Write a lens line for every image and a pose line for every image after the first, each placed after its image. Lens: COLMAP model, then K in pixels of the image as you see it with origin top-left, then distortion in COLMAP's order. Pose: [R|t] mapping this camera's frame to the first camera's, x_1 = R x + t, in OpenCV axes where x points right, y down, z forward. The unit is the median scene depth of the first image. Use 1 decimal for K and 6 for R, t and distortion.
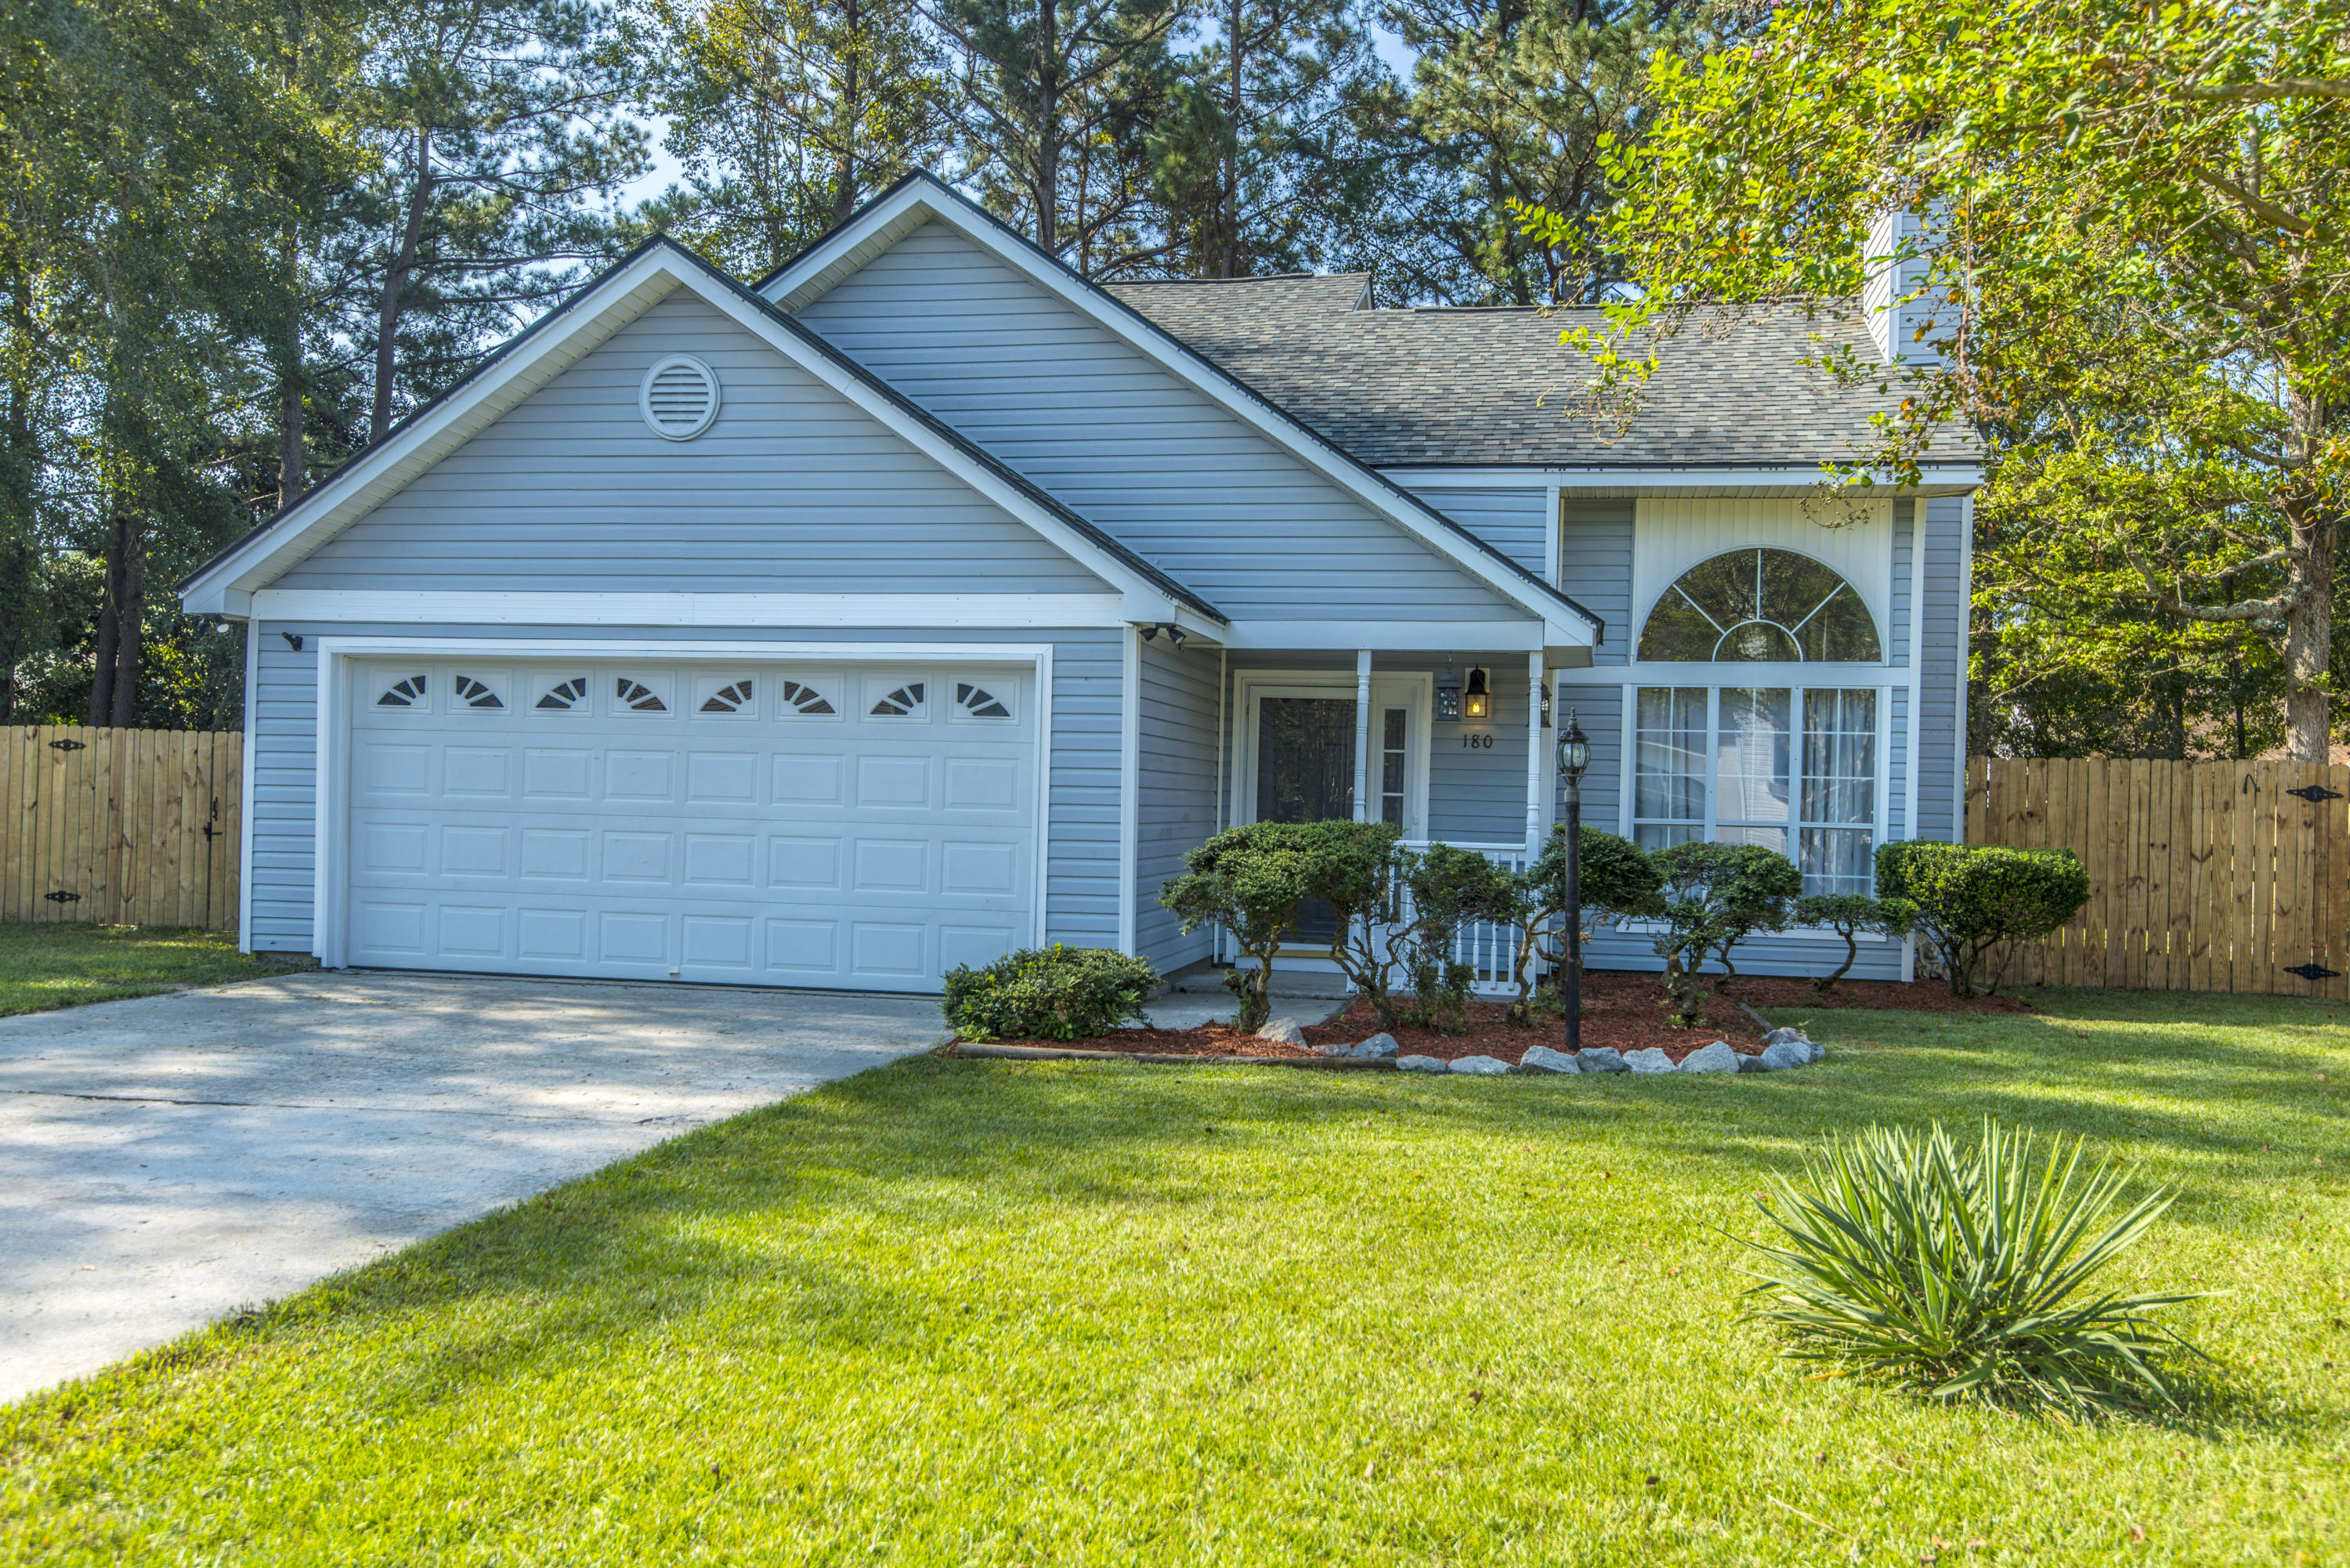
lens RADIAL K [[1961.0, 0, 1172.7], [0, 1961.0, 780.0], [0, 0, 1]] dist [0.007698, 0.006093]
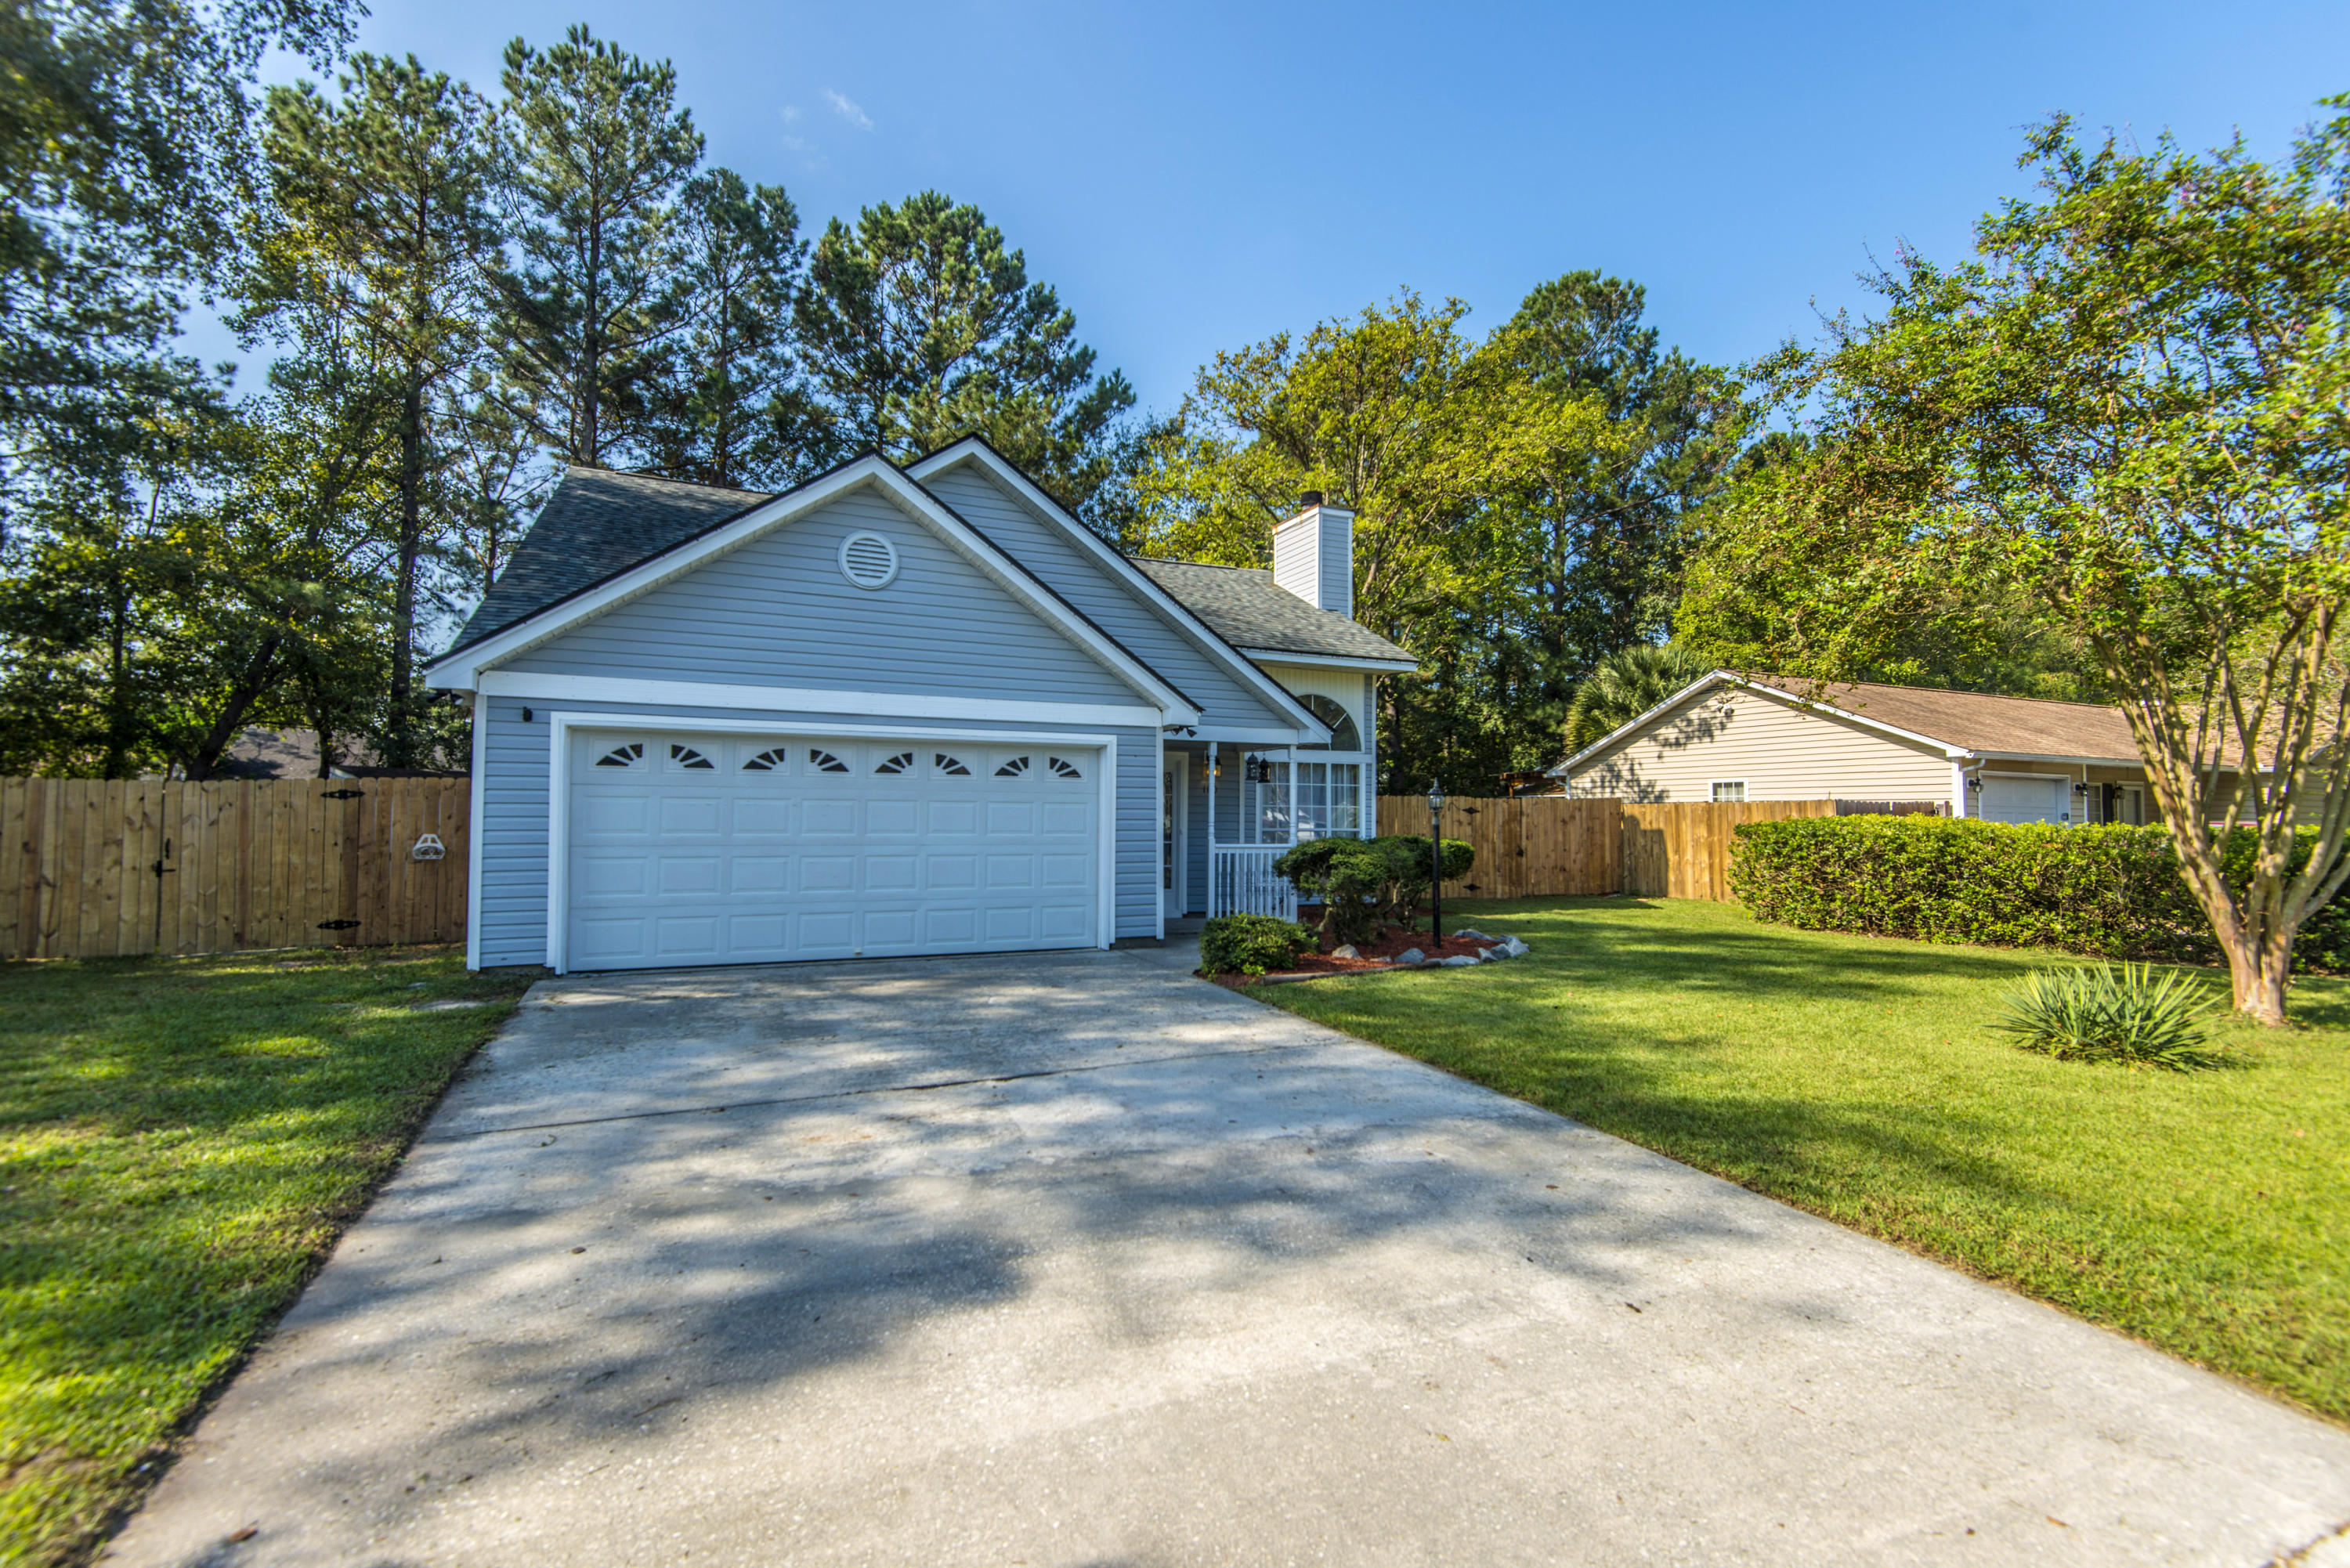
lens RADIAL K [[1056.5, 0, 1172.8], [0, 1056.5, 772.9], [0, 0, 1]] dist [0.031384, -0.017537]
pose [[0.815572, 0.006128, 0.578623, -0.524178], [0.007195, 0.999759, -0.020730, -0.017224], [-0.578611, 0.021070, 0.815331, 0.223228]]
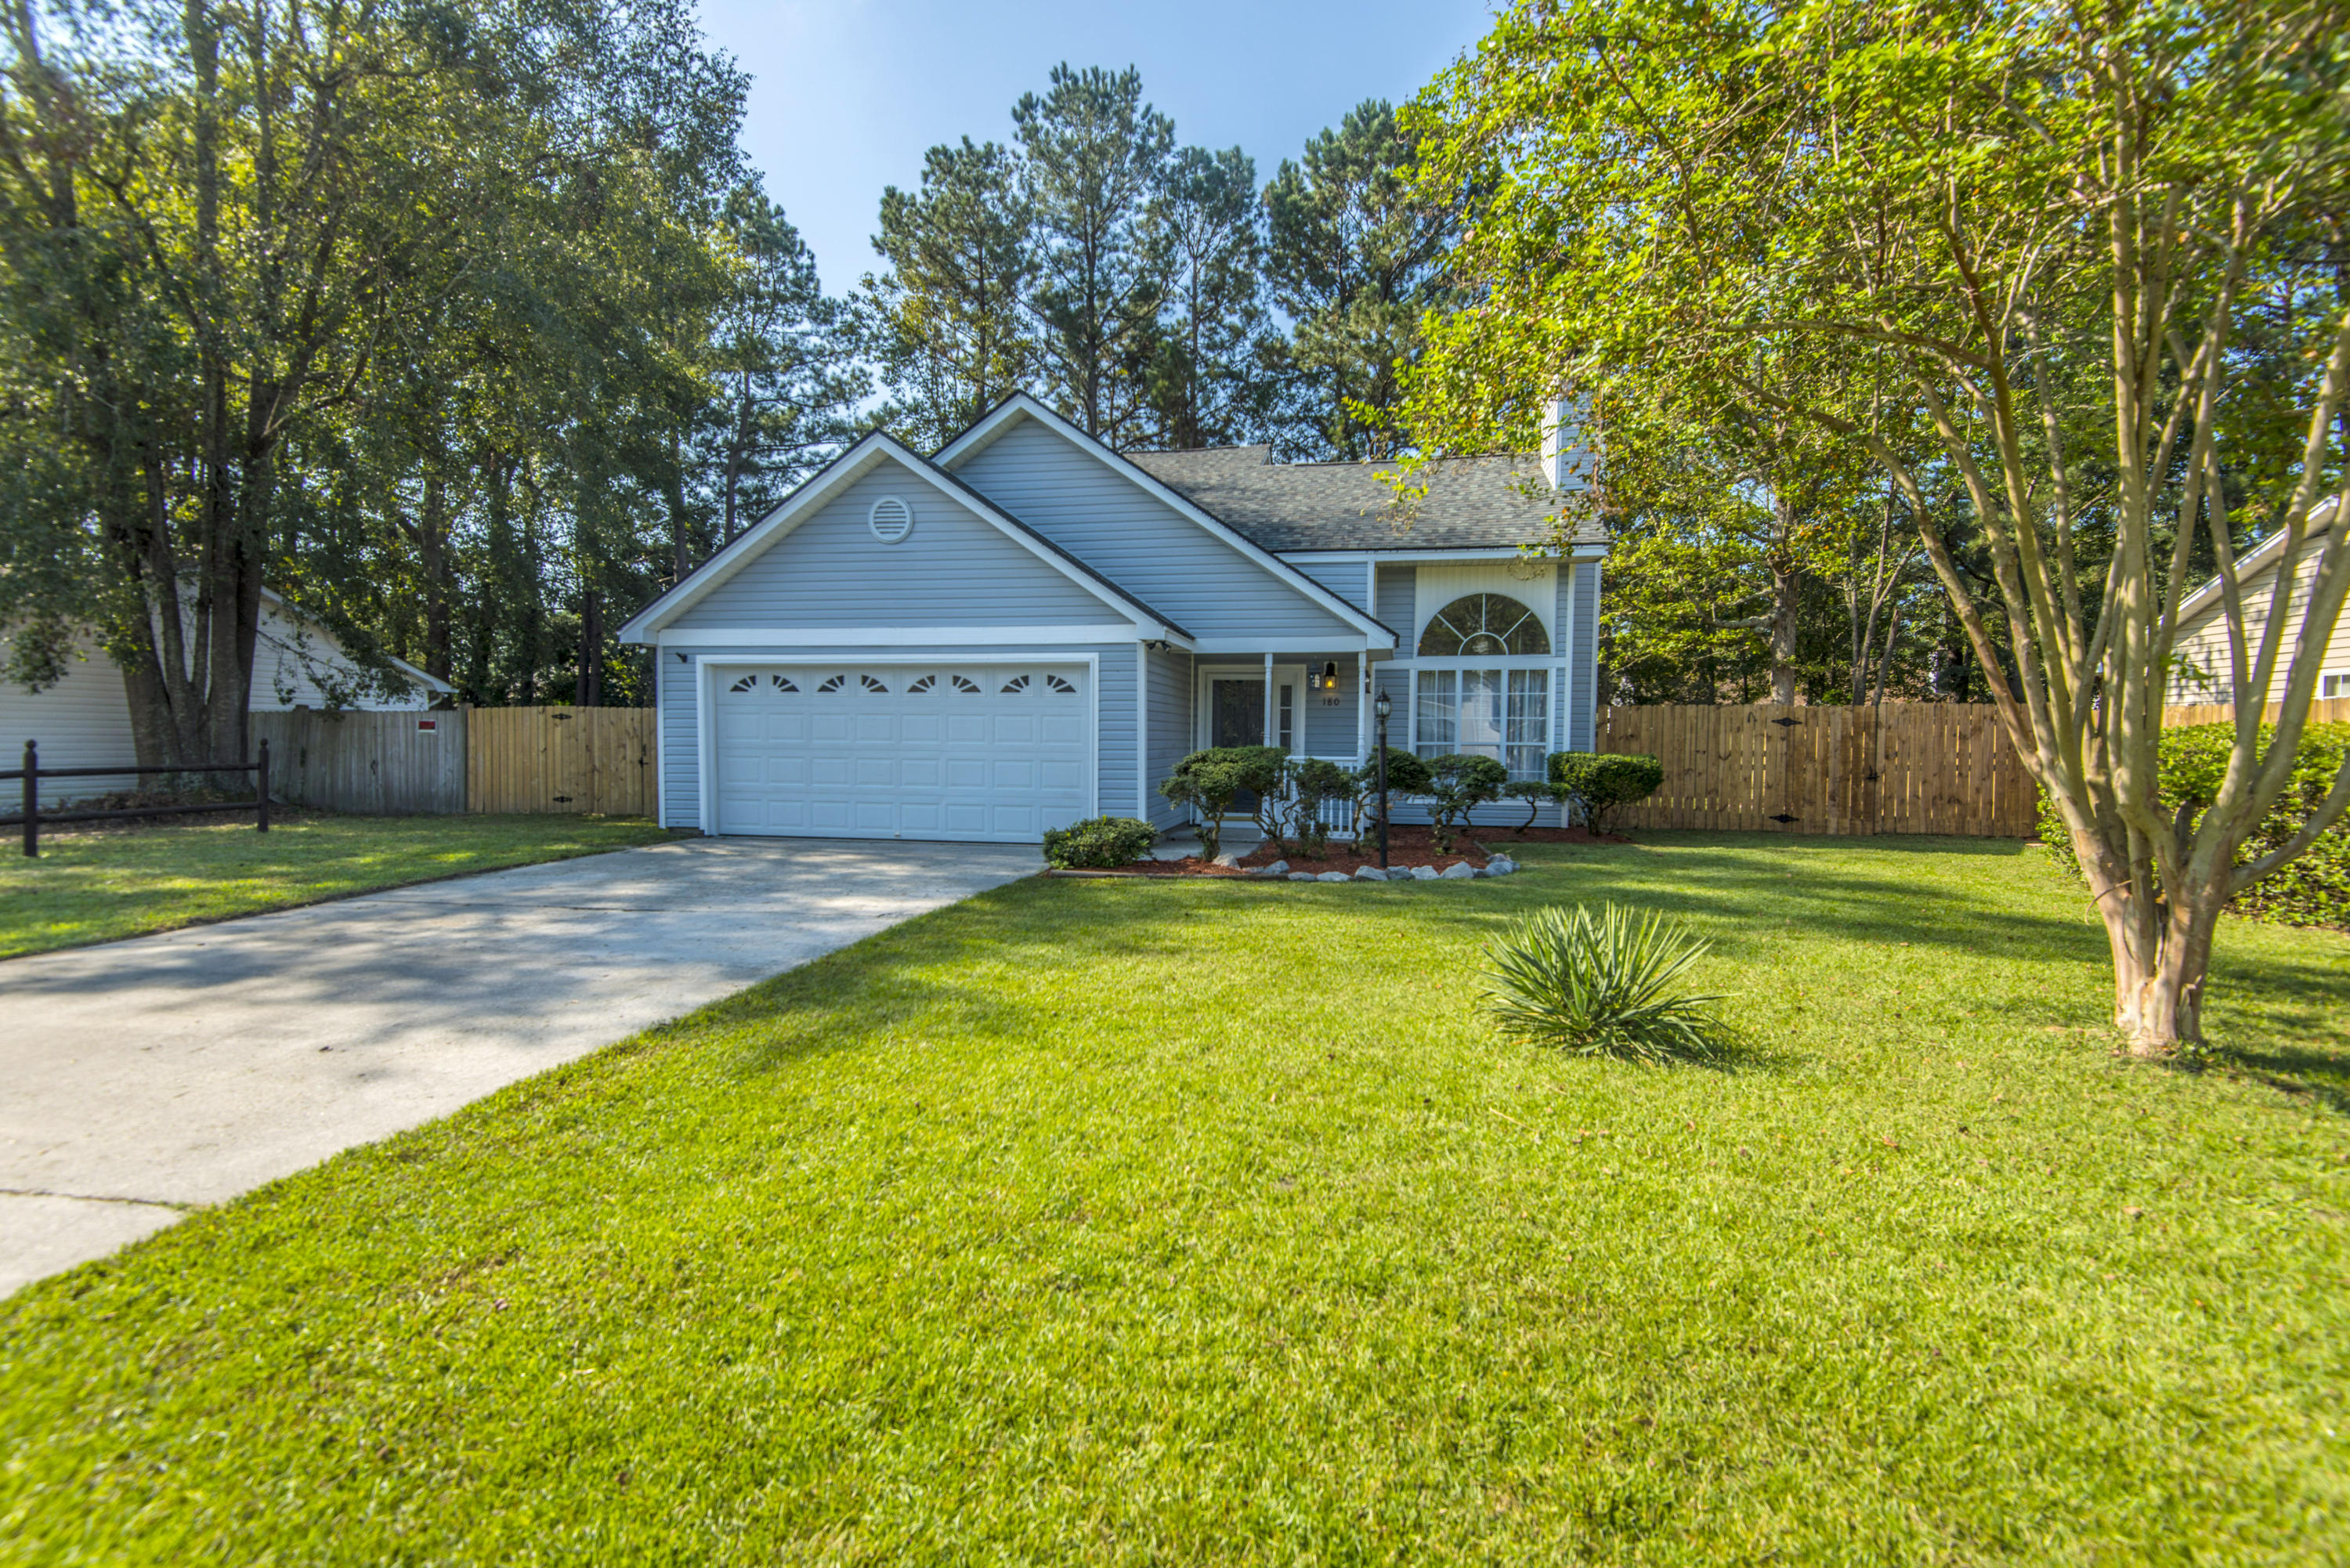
lens RADIAL K [[1056.5, 0, 1173.8], [0, 1056.5, 776.5], [0, 0, 1]] dist [0.031384, -0.017537]
pose [[0.999834, -0.017584, 0.004790, 0.002172], [0.017335, 0.998701, 0.047919, 0.000290], [-0.005626, -0.047828, 0.998840, 0.006441]]
